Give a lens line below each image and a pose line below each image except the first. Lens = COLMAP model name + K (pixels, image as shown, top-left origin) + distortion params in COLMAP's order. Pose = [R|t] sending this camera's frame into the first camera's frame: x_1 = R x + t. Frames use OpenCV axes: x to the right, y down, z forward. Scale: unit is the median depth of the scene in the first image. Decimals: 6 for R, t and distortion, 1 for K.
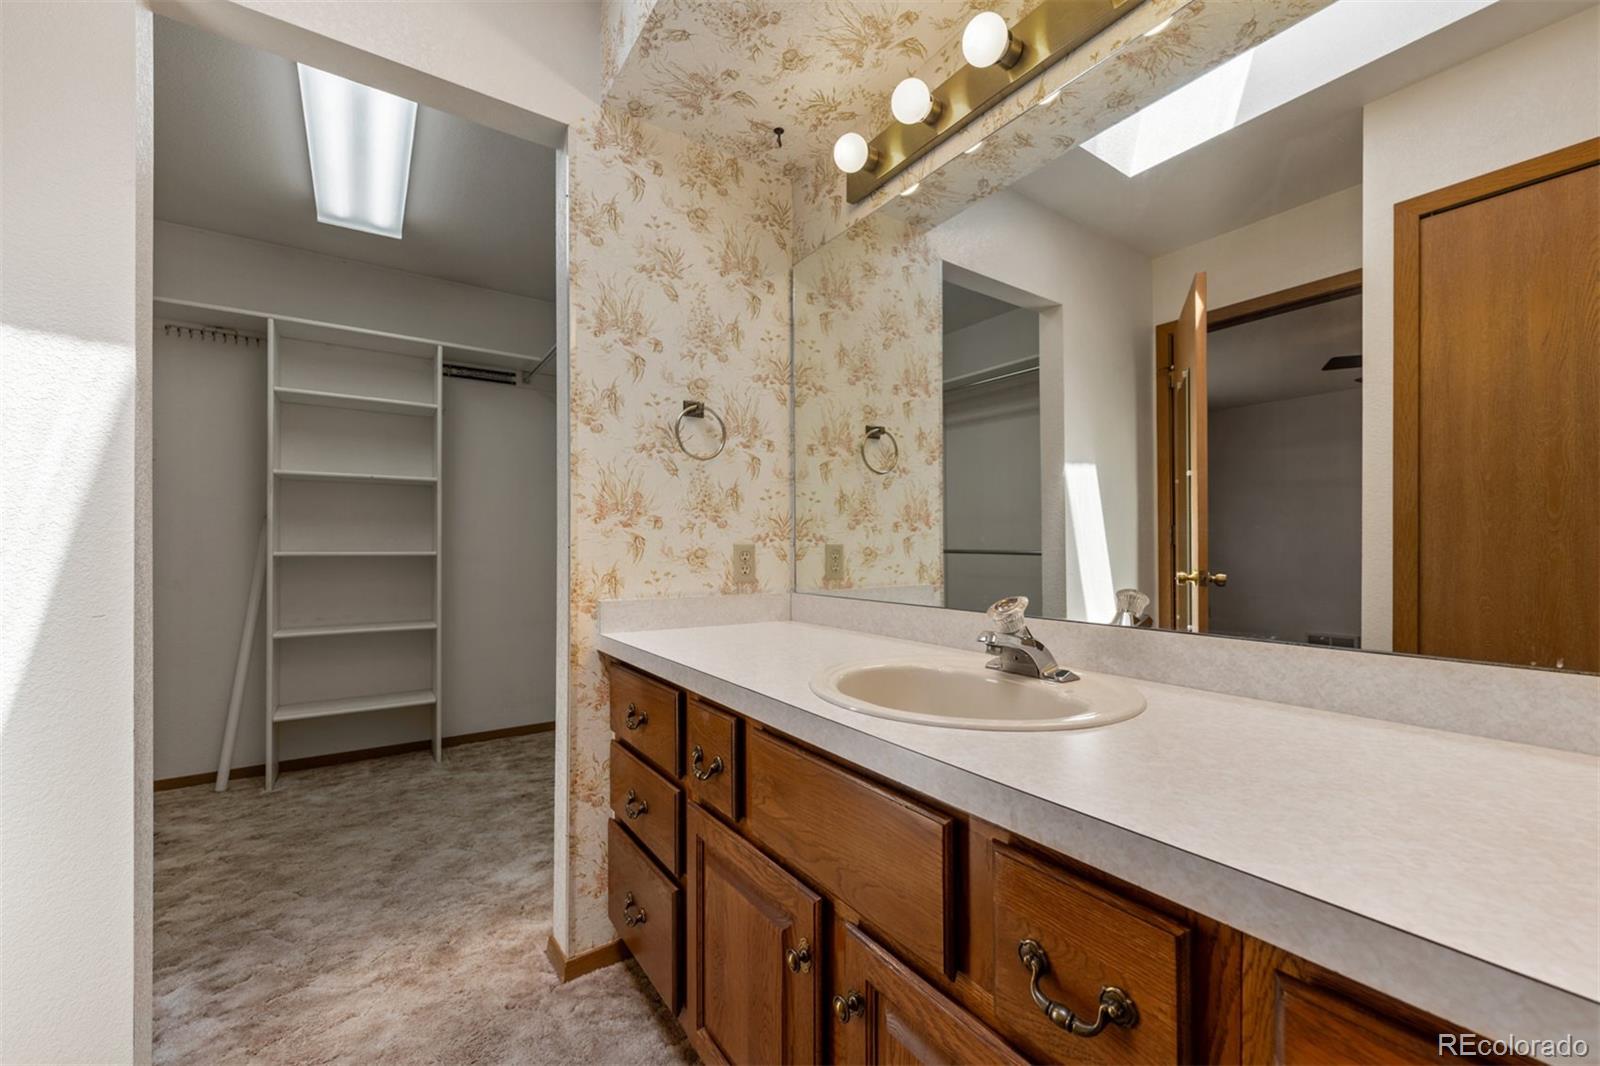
lens RADIAL K [[638.5, 0, 804.9], [0, 638.5, 542.5], [0, 0, 1]] dist [0.001787, 0.000255]
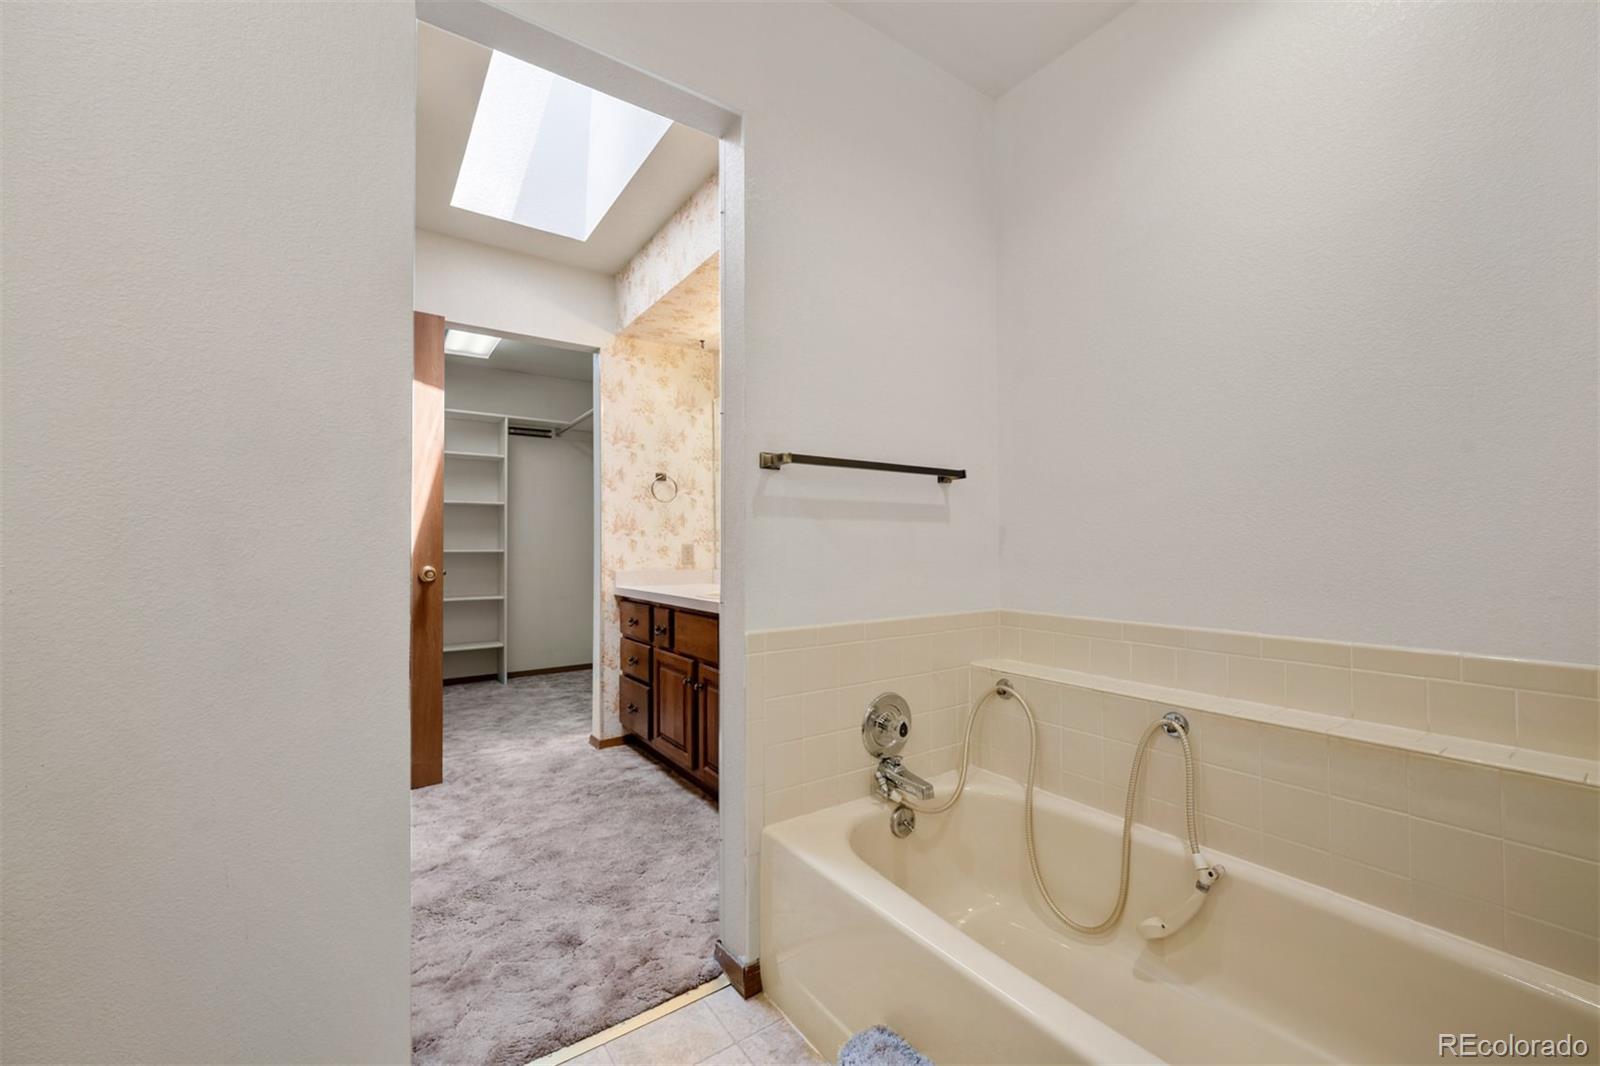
lens RADIAL K [[638.5, 0, 804.9], [0, 638.5, 542.5], [0, 0, 1]] dist [0.001787, 0.000255]
pose [[0.999979, -0.002037, 0.006089, 0.267188], [0.002044, 0.999997, -0.001113, 0.001193], [-0.006087, 0.001125, 0.999981, -1.016165]]
